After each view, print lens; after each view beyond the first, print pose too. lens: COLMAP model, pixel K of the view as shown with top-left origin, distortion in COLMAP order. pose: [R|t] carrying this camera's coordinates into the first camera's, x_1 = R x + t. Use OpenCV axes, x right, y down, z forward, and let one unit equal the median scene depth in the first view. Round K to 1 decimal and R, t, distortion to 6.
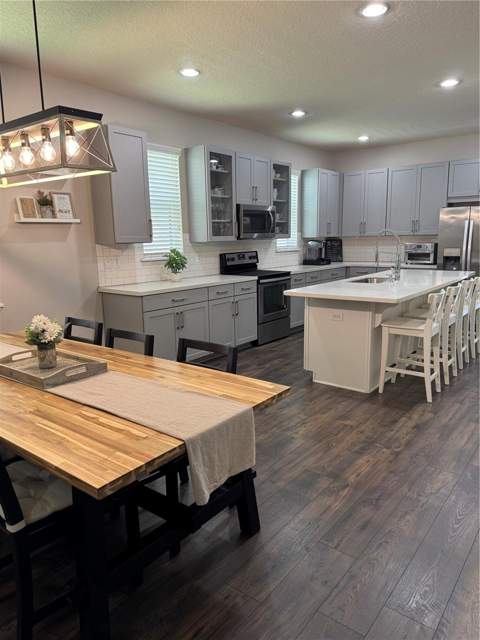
lens RADIAL K [[452.4, 0, 239.1], [0, 452.4, 317.0], [0, 0, 1]] dist [0.046837, -0.053413]
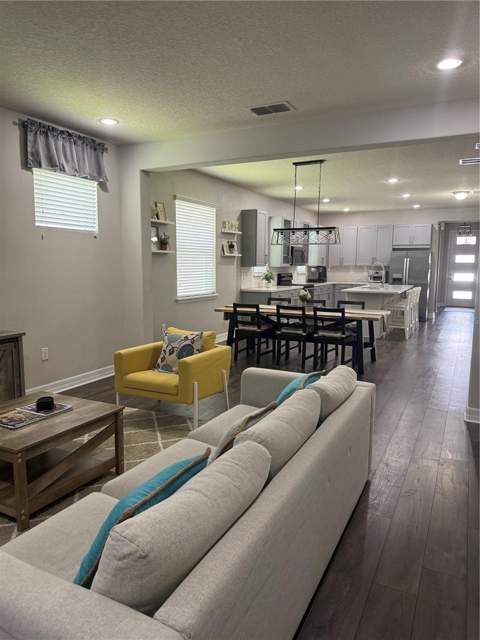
lens RADIAL K [[452.4, 0, 239.5], [0, 452.4, 321.0], [0, 0, 1]] dist [0.046837, -0.053413]
pose [[0.976923, -0.002604, 0.213578, -0.501008], [0.013783, 0.998610, -0.050869, 0.113133], [-0.213148, 0.052639, 0.975601, -0.582062]]
